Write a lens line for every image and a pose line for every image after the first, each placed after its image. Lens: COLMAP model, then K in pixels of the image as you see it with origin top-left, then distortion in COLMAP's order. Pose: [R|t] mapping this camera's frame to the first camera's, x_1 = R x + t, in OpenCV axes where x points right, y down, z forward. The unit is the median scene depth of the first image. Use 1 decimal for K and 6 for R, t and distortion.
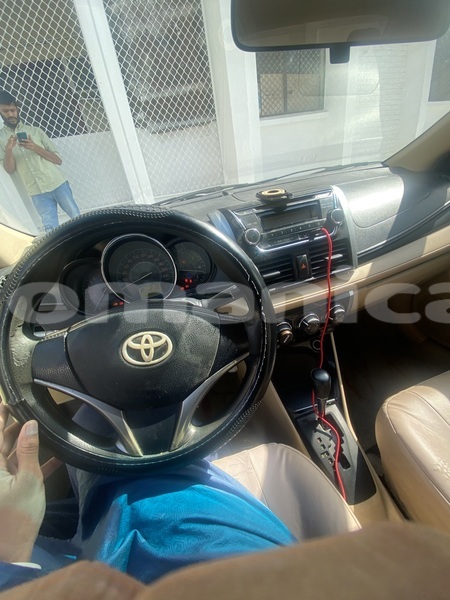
lens RADIAL K [[239.4, 0, 224.7], [0, 239.4, 299.1], [0, 0, 1]] dist [0.001623, -0.013588]
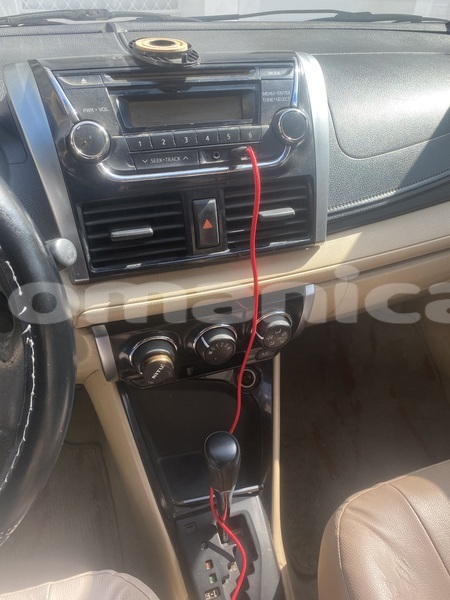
lens RADIAL K [[454.4, 0, 223.9], [0, 454.4, 296.2], [0, 0, 1]] dist [-0.028844, 0.010844]
pose [[0.984820, 0.115327, 0.129729, 0.230180], [-0.129163, 0.986173, 0.103825, -0.082514], [-0.115961, -0.119005, 0.986099, 0.106887]]
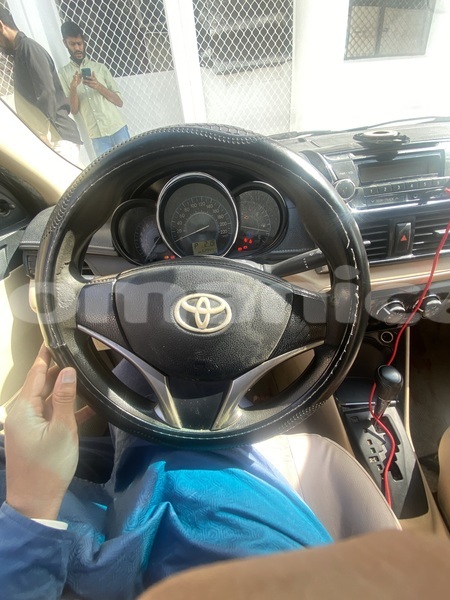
lens RADIAL K [[239.4, 0, 225.5], [0, 239.4, 299.2], [0, 0, 1]] dist [0.001623, -0.013588]
pose [[0.977717, 0.153322, -0.143391, -0.076864], [-0.132523, 0.980540, 0.144840, 0.016647], [0.162808, -0.122610, 0.979010, 0.116994]]
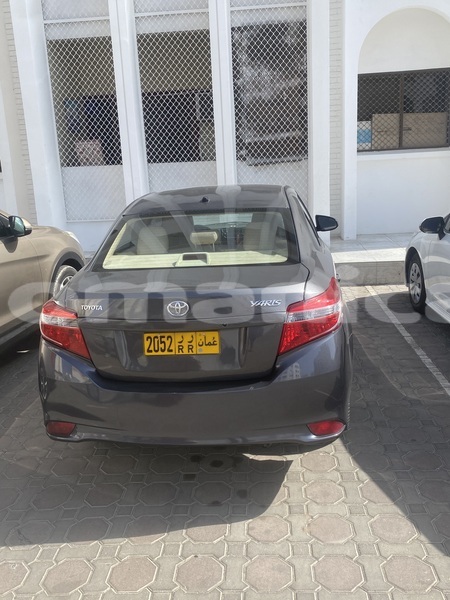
lens RADIAL K [[566.6, 0, 228.8], [0, 566.6, 297.3], [0, 0, 1]] dist [-0.013430, 0.000000]
pose [[0.922450, 0.187542, -0.337512, 3.272555], [-0.261794, 0.946300, -0.189685, 2.342093], [0.283814, 0.263334, 0.922011, -7.015198]]
